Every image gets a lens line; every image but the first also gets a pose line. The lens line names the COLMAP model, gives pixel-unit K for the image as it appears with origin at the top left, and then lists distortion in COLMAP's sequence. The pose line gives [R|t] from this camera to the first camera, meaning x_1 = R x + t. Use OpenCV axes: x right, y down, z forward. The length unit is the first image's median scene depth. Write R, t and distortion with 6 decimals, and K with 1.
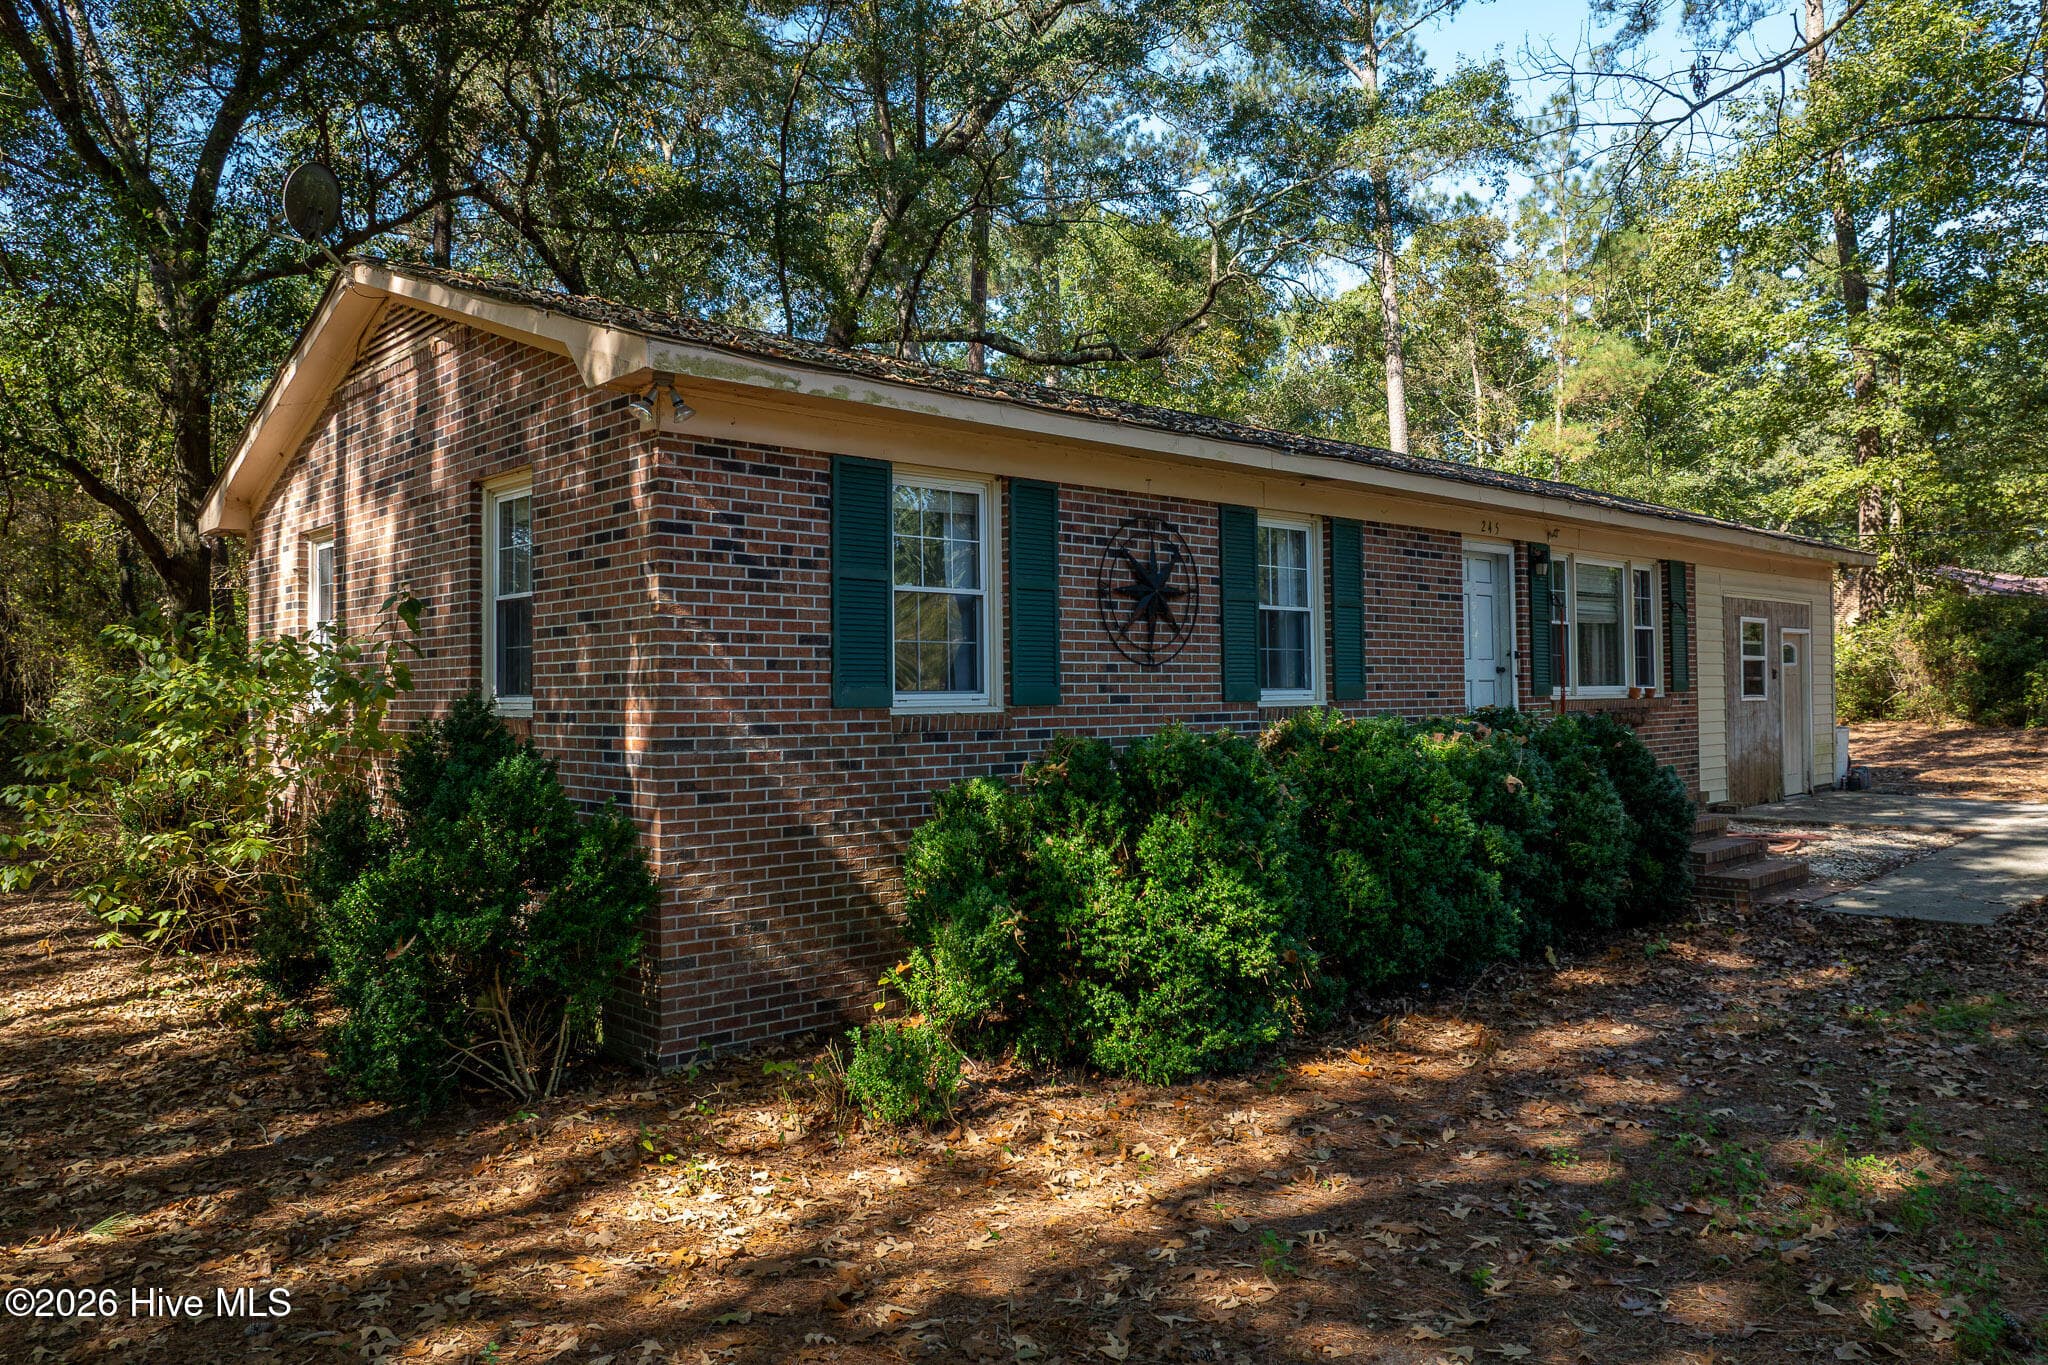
lens RADIAL K [[1459.7, 0, 1021.9], [0, 1459.7, 678.7], [0, 0, 1]] dist [-0.042025, 0.004140]
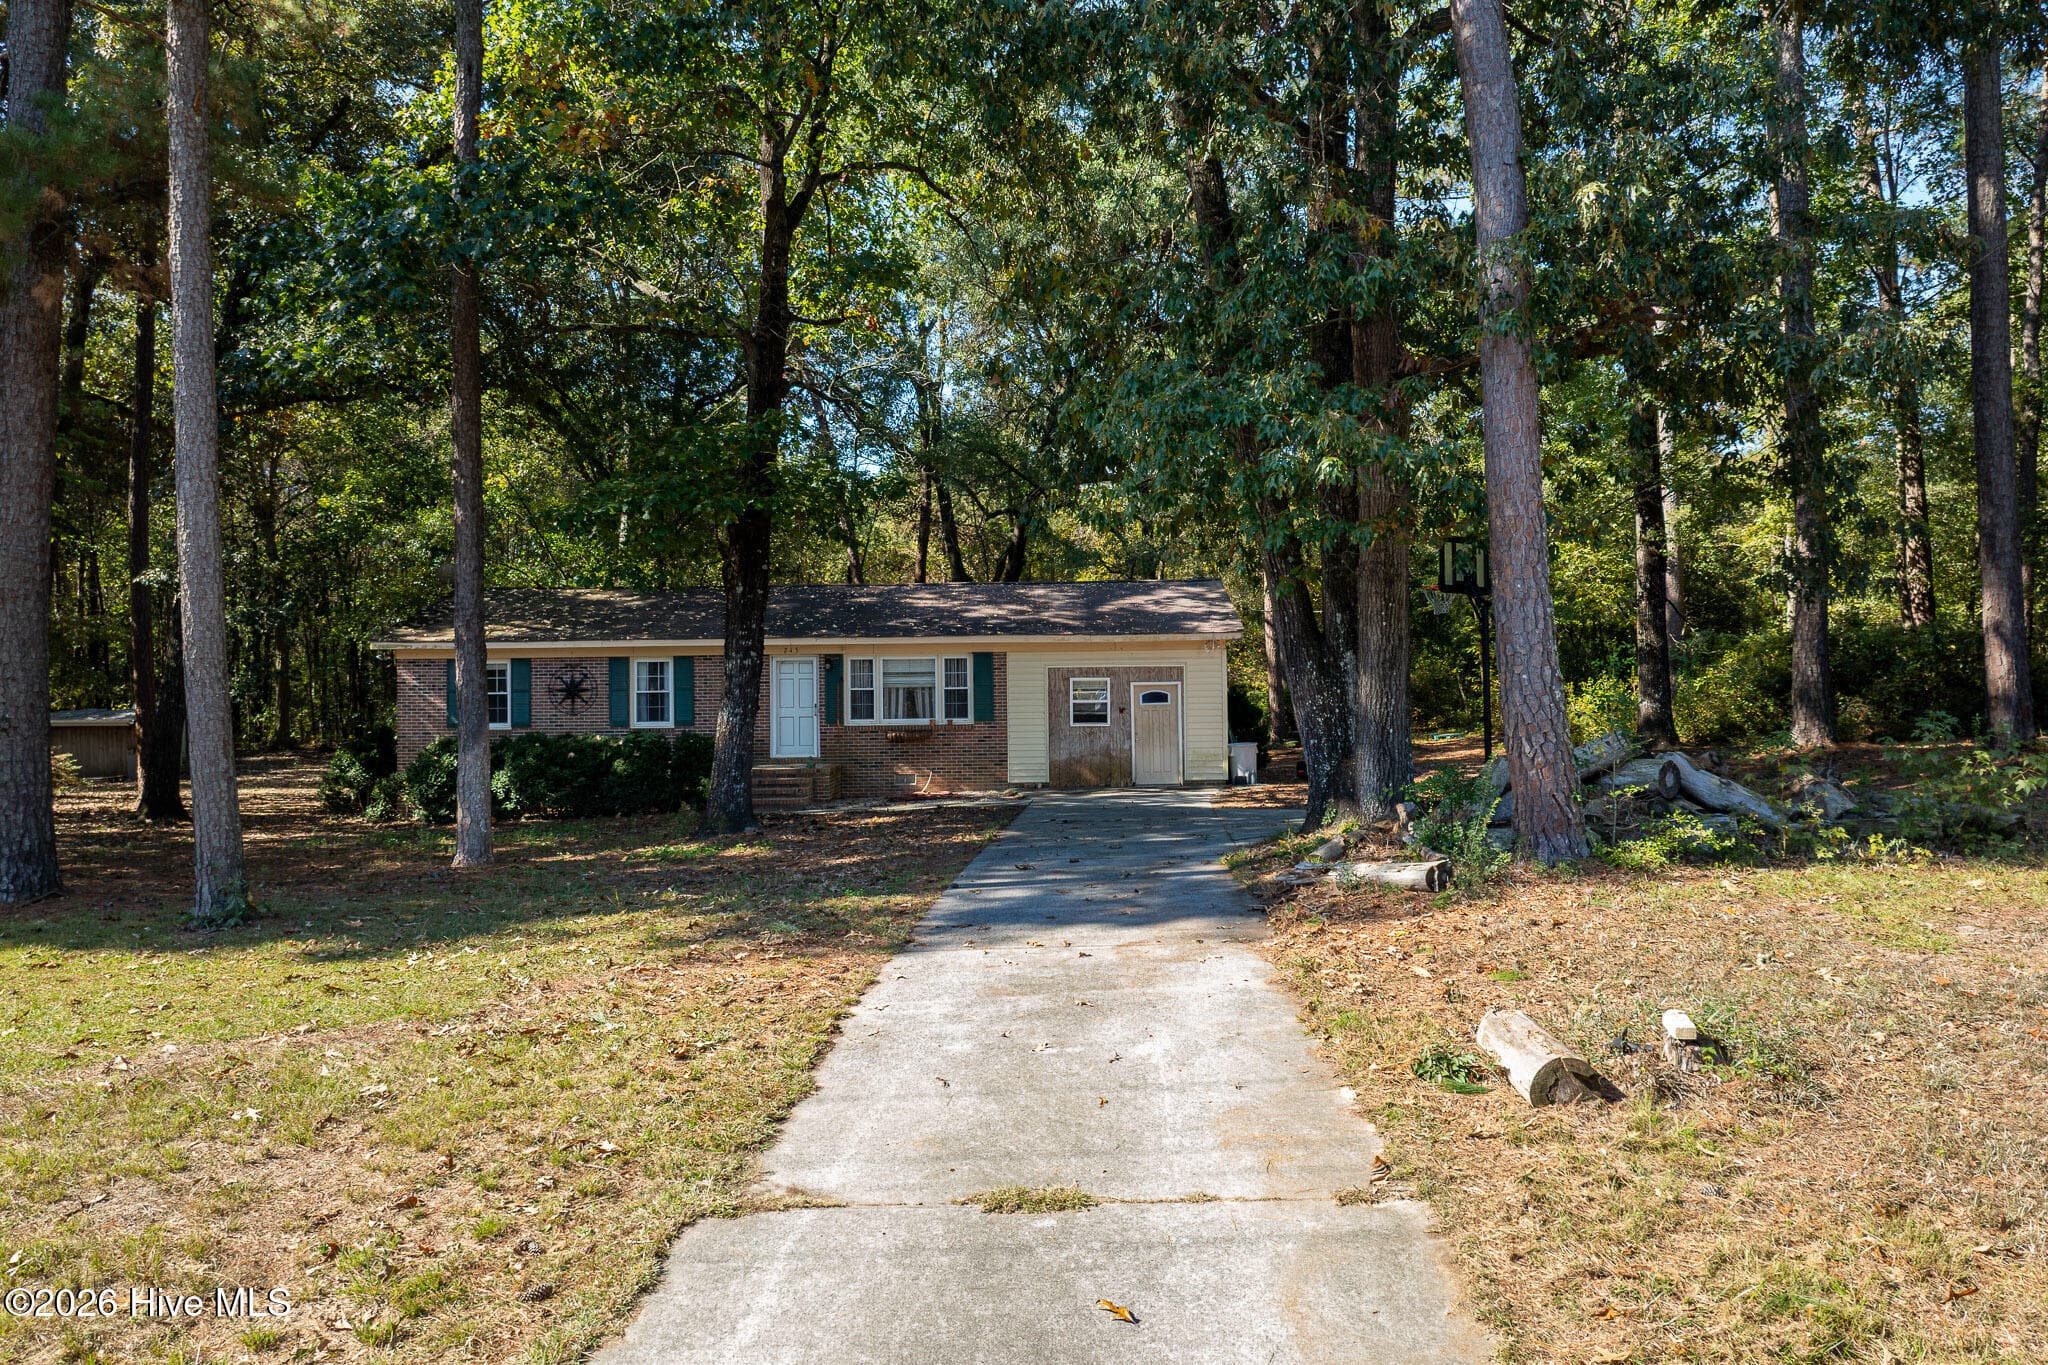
lens RADIAL K [[1459.7, 0, 1005.3], [0, 1459.7, 685.2], [0, 0, 1]] dist [-0.042025, 0.004140]
pose [[0.708448, -0.021831, -0.705426, 1.788459], [0.010398, 0.999736, -0.020496, 0.001178], [0.705687, 0.007185, 0.708488, -0.314840]]
